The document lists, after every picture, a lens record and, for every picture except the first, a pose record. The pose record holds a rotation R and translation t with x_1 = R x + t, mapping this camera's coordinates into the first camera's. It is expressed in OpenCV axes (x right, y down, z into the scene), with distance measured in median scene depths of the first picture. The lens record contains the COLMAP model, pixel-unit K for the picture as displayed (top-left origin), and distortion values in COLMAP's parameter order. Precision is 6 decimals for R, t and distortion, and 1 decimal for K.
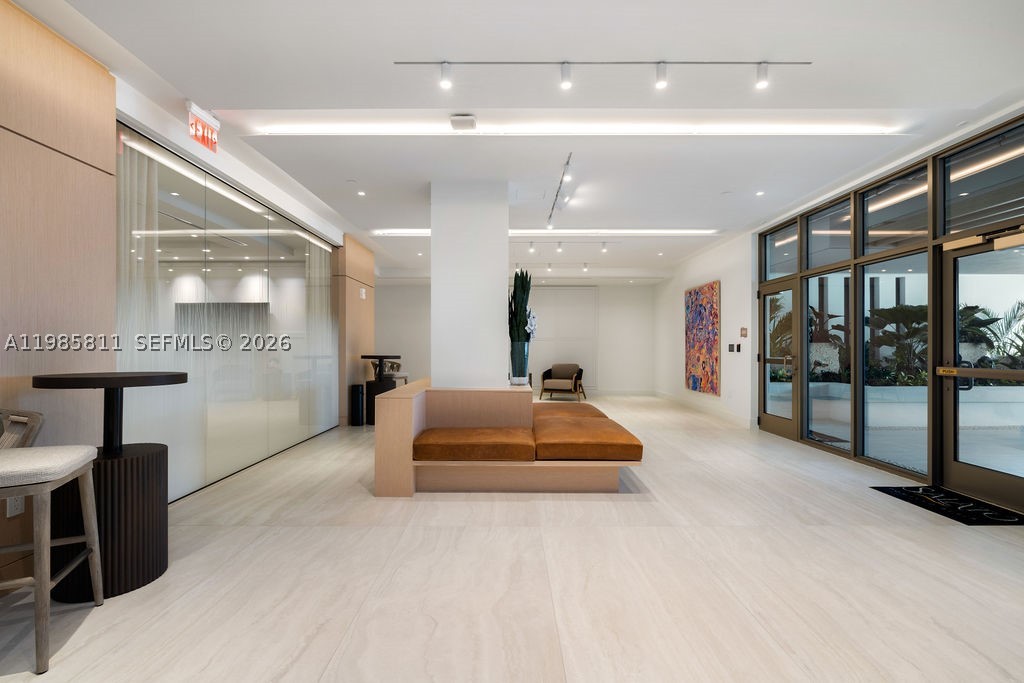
lens RADIAL K [[460.1, 0, 512.0], [0, 460.1, 345.4], [0, 0, 1]] dist [-0.005160, -0.000579]
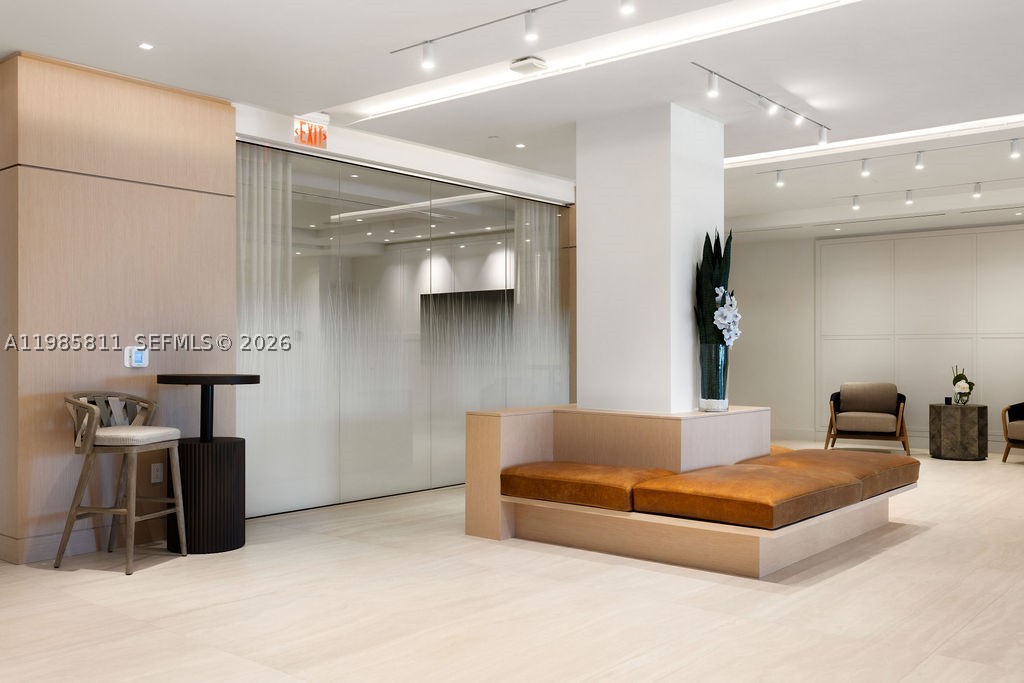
lens RADIAL K [[951.4, 0, 511.6], [0, 951.4, 342.6], [0, 0, 1]] dist [-0.003959, 0.000000]
pose [[0.765001, -0.005088, -0.644009, 0.857647], [0.001254, 0.999979, -0.006410, -0.001215], [0.644028, 0.004096, 0.764991, -0.245314]]
